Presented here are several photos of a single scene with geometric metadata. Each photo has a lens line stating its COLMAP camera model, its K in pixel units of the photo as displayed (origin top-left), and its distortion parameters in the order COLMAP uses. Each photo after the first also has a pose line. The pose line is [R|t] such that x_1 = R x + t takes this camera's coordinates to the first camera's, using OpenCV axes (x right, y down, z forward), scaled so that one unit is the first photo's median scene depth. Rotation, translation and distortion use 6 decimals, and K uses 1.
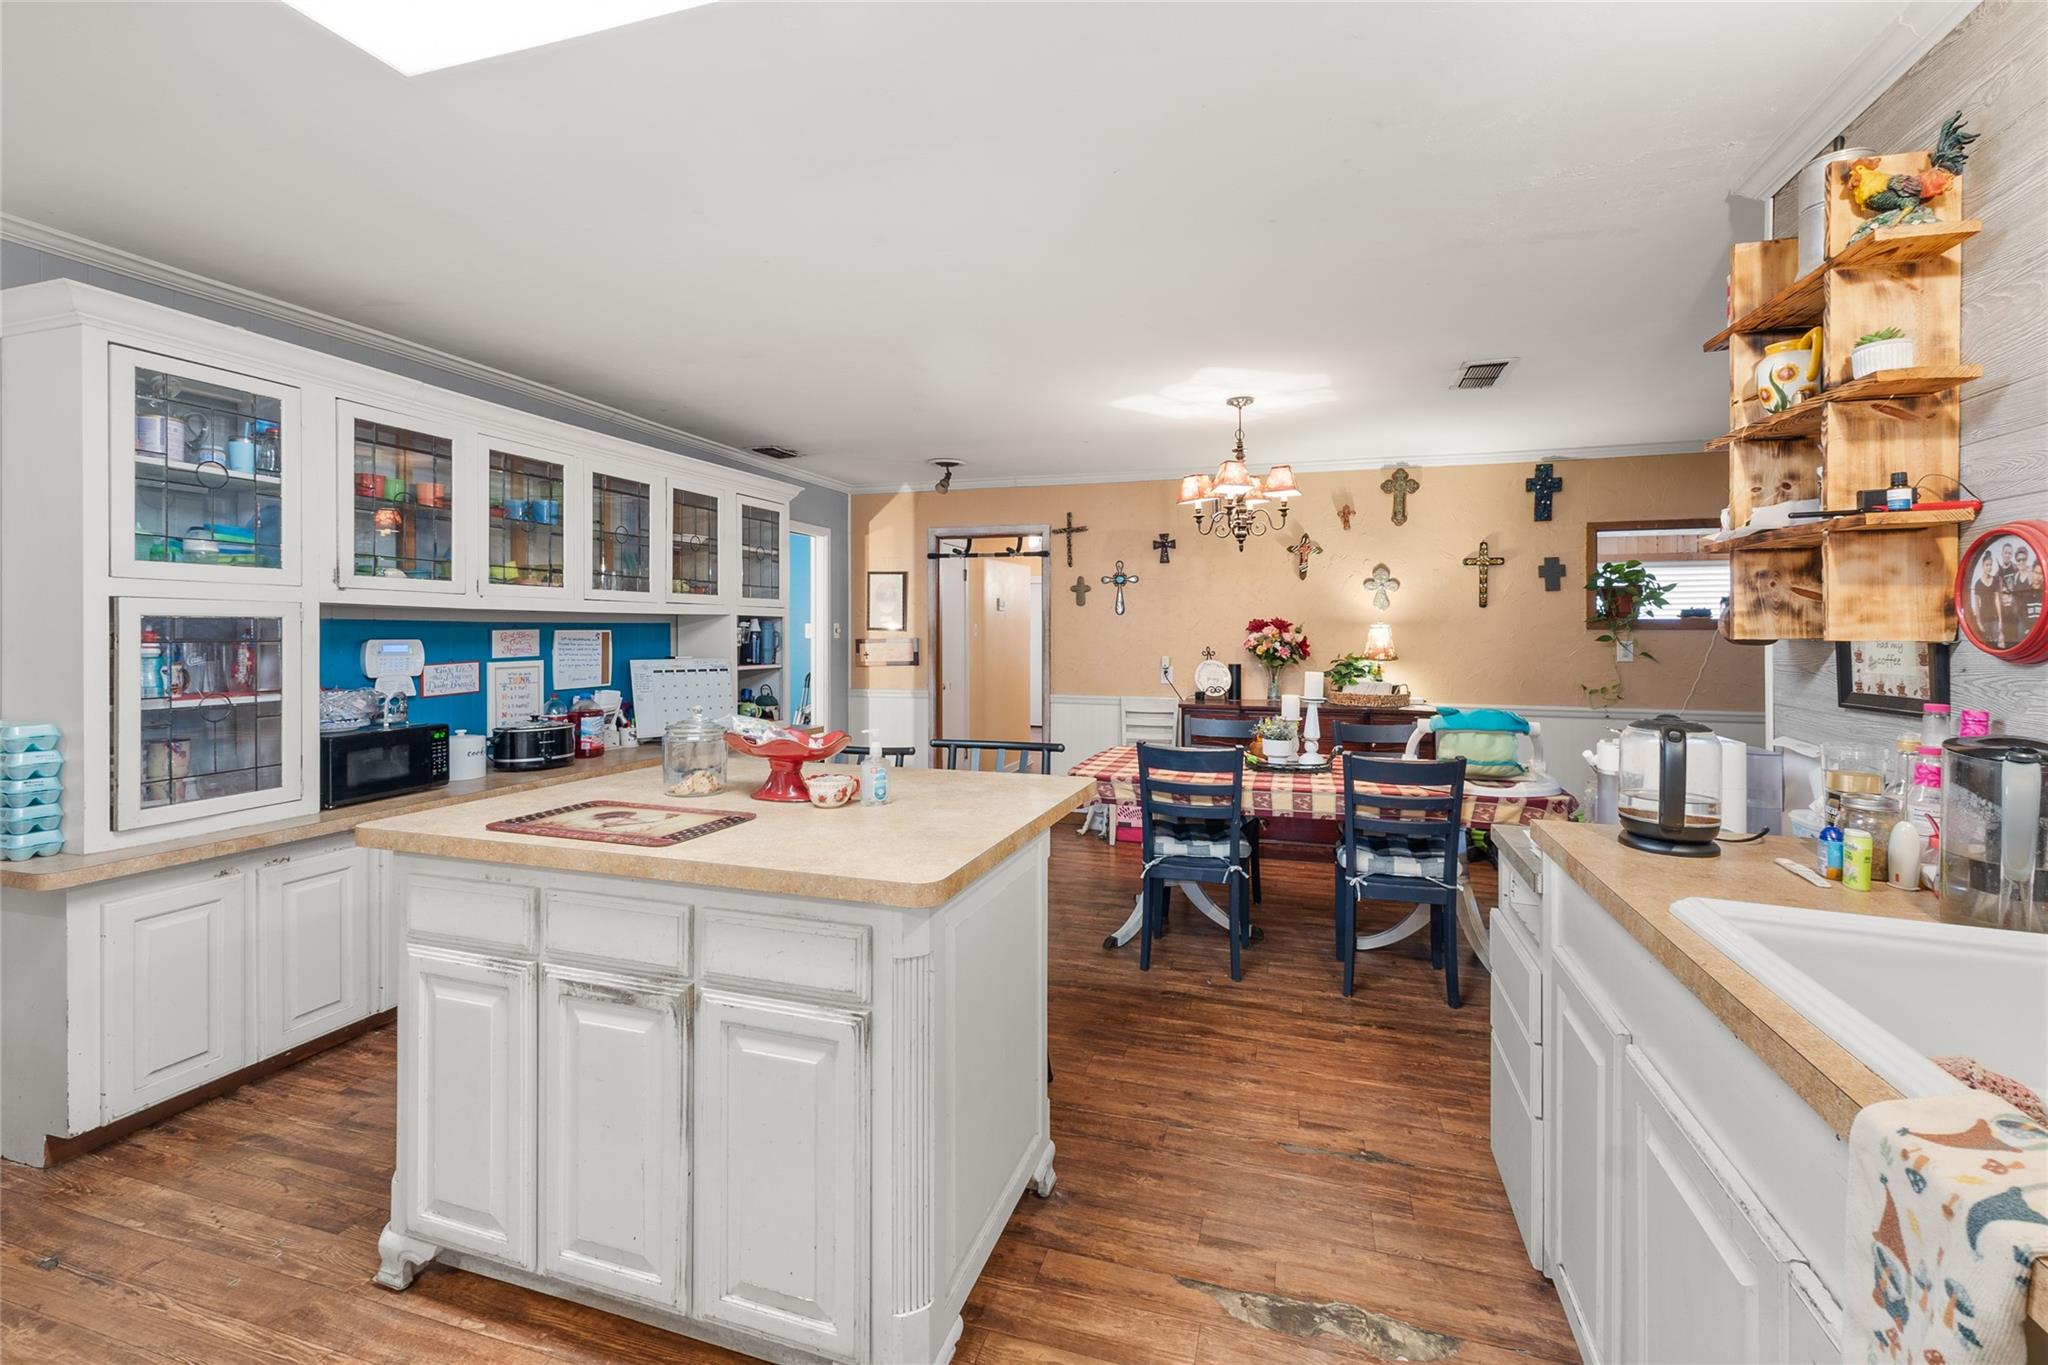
lens RADIAL K [[883.6, 0, 1023.3], [0, 883.6, 633.4], [0, 0, 1]] dist [-0.000013, 0.000009]
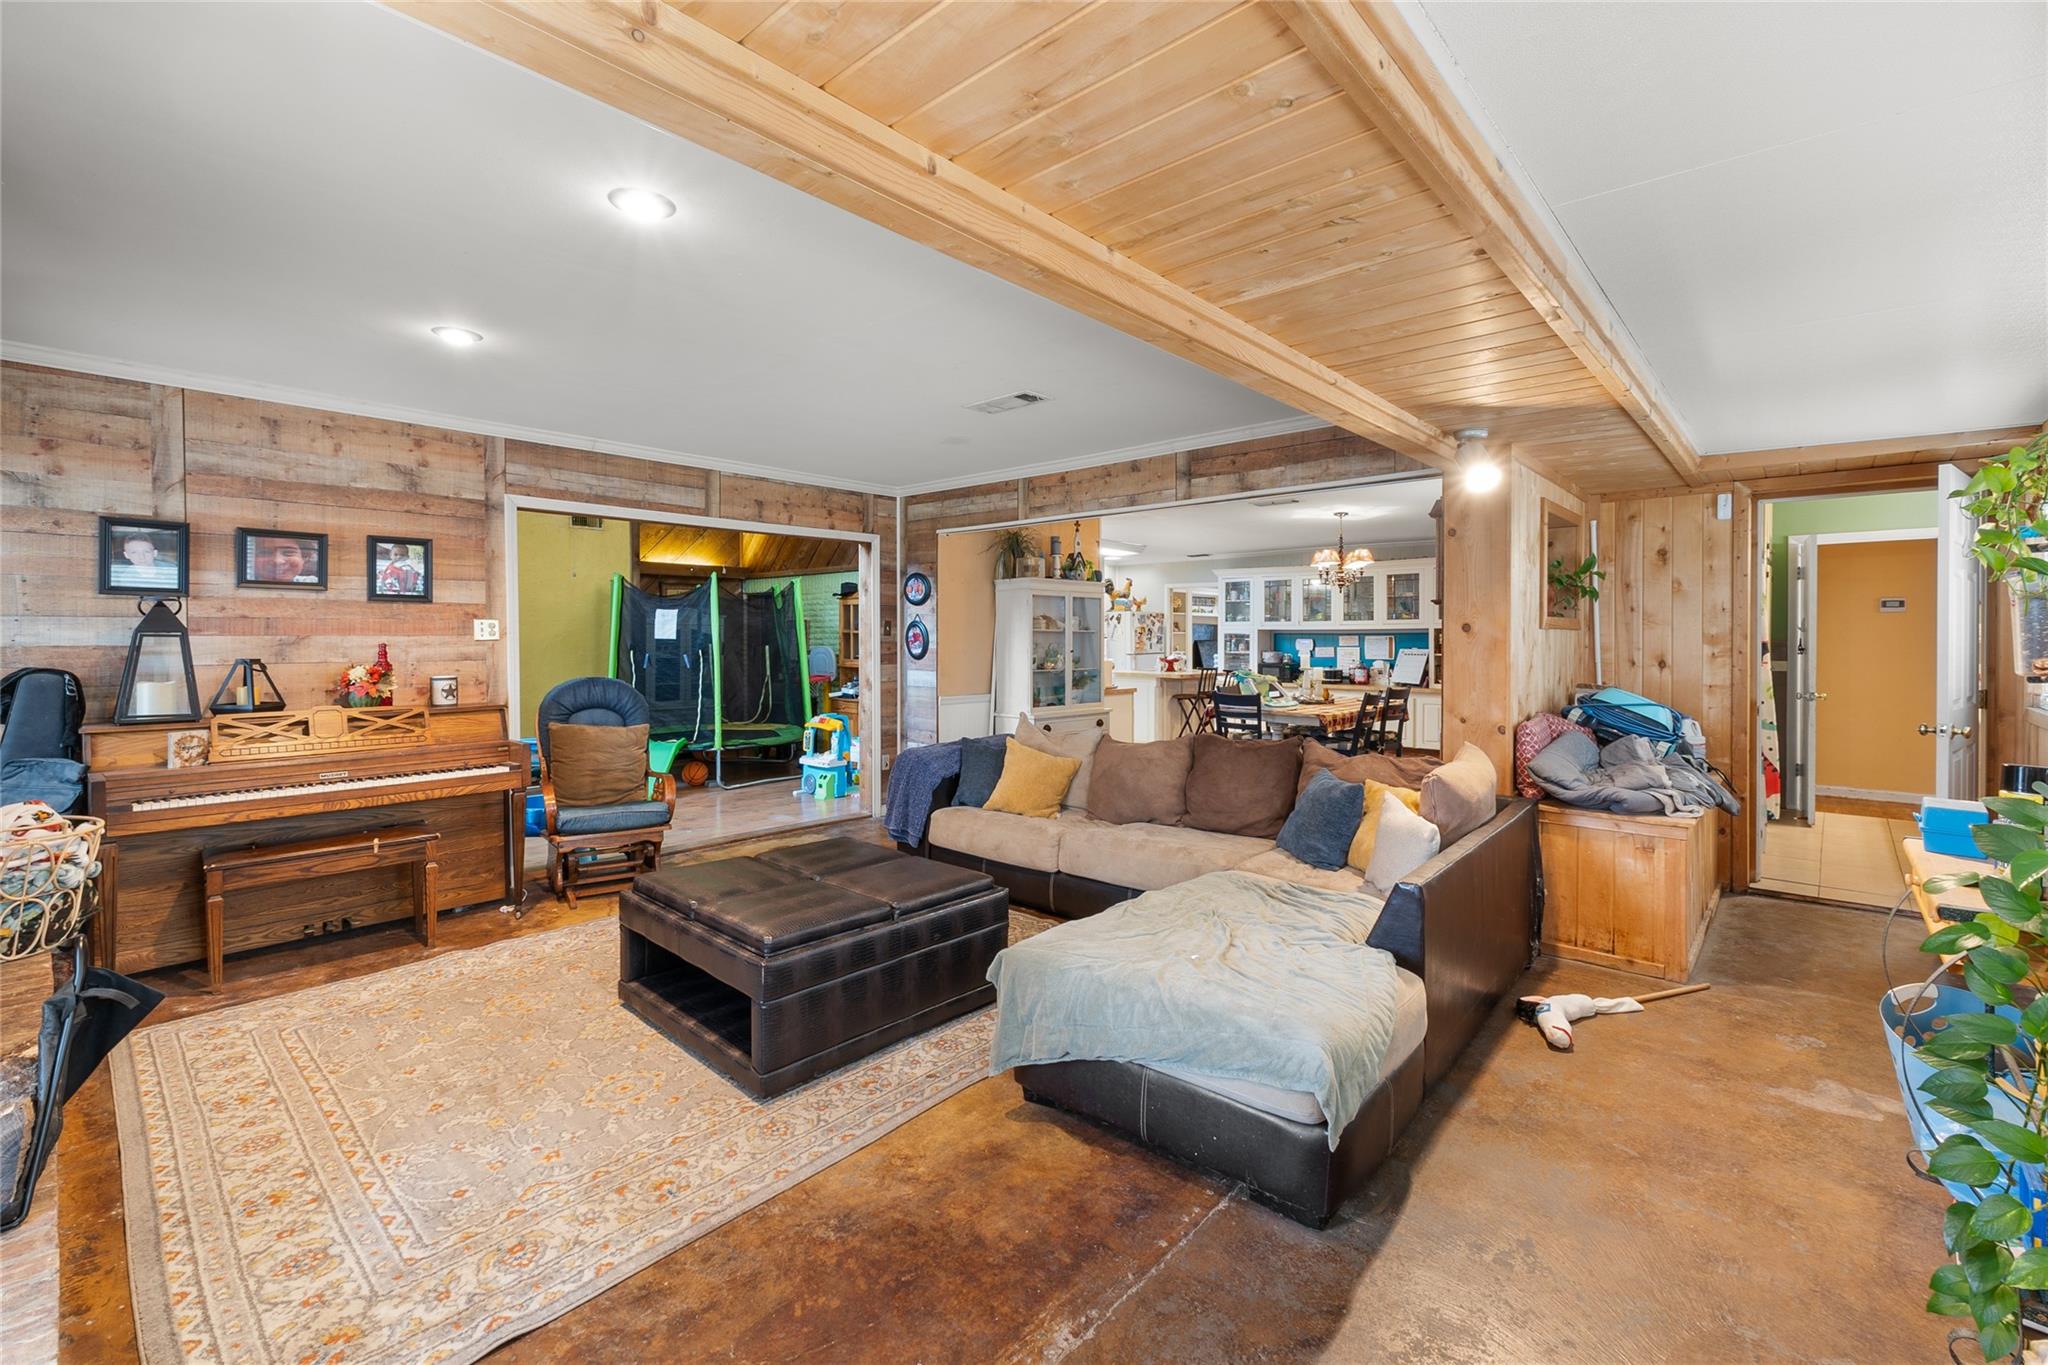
lens RADIAL K [[883.6, 0, 1023.3], [0, 883.6, 633.4], [0, 0, 1]] dist [-0.000013, 0.000009]
pose [[-0.414410, -0.002397, -0.910087, 2.504962], [-0.005963, 0.999982, 0.000081, -0.006828], [0.910071, 0.005460, -0.414417, 1.272743]]
